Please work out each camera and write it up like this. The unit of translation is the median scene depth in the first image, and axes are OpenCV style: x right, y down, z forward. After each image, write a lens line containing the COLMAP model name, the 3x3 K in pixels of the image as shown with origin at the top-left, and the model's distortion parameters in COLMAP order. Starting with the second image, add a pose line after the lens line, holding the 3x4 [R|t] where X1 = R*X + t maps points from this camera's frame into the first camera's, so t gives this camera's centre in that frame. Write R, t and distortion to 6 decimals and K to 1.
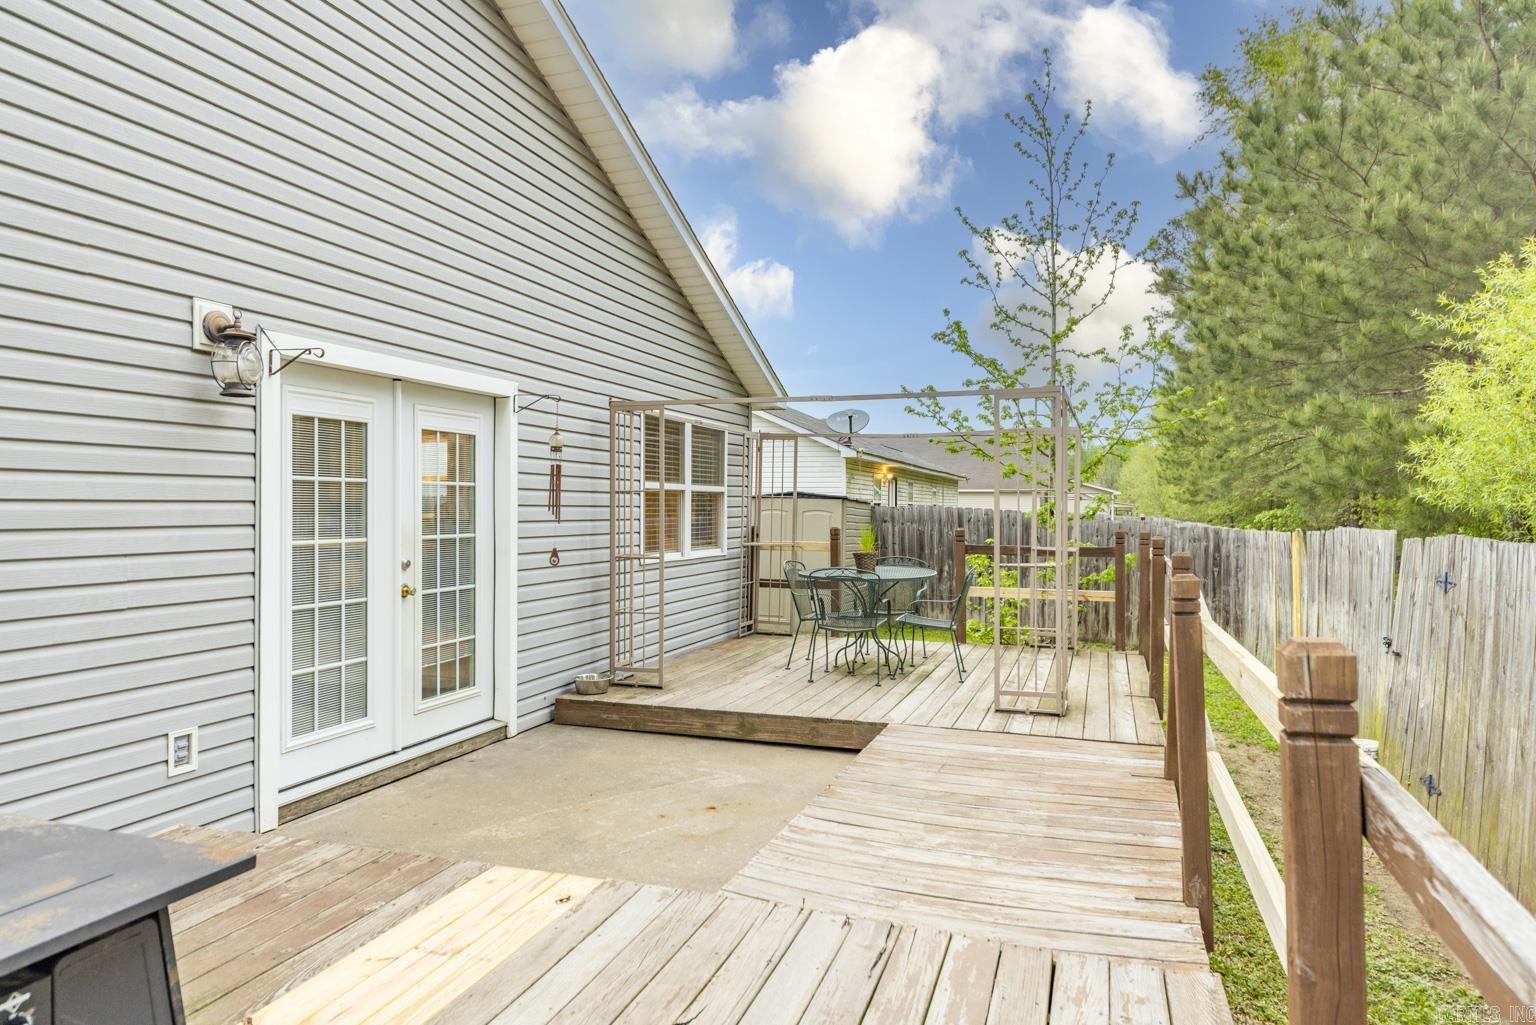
lens RADIAL K [[942.9, 0, 768.0], [0, 942.9, 512.5], [0, 0, 1]] dist [0.001053, 0.000366]
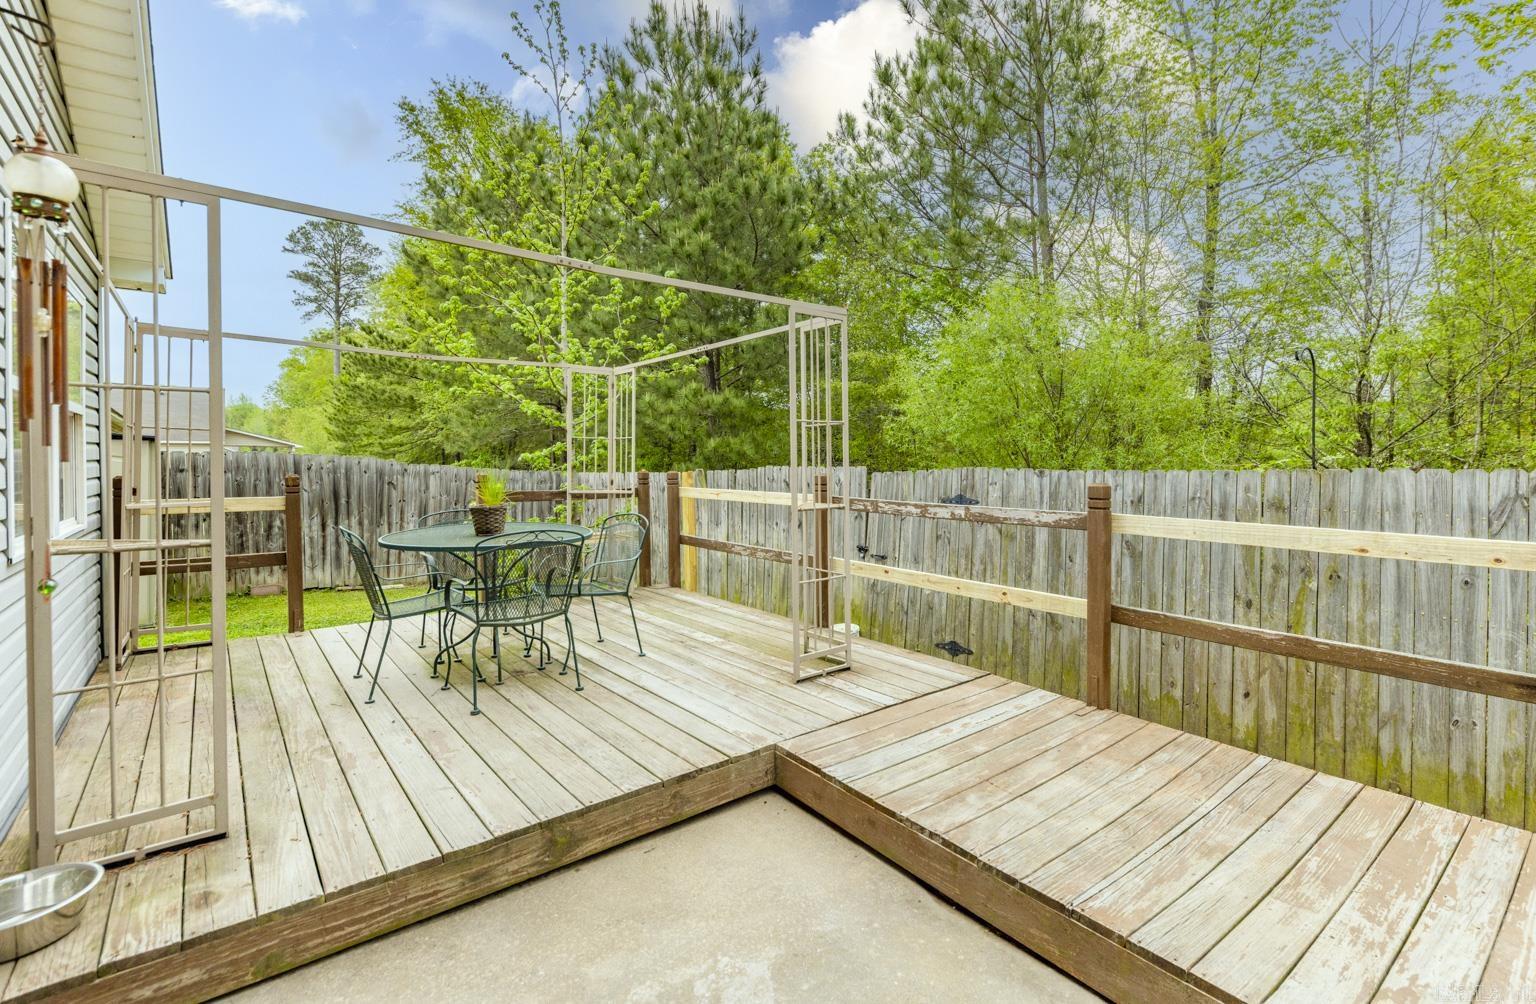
lens RADIAL K [[686.4, 0, 771.5], [0, 686.4, 470.2], [0, 0, 1]] dist [0.001166, -0.000232]
pose [[0.527163, -0.017108, 0.849592, -0.286905], [0.008309, 0.999853, 0.014978, 0.010805], [-0.849724, -0.000836, 0.527227, 0.693055]]
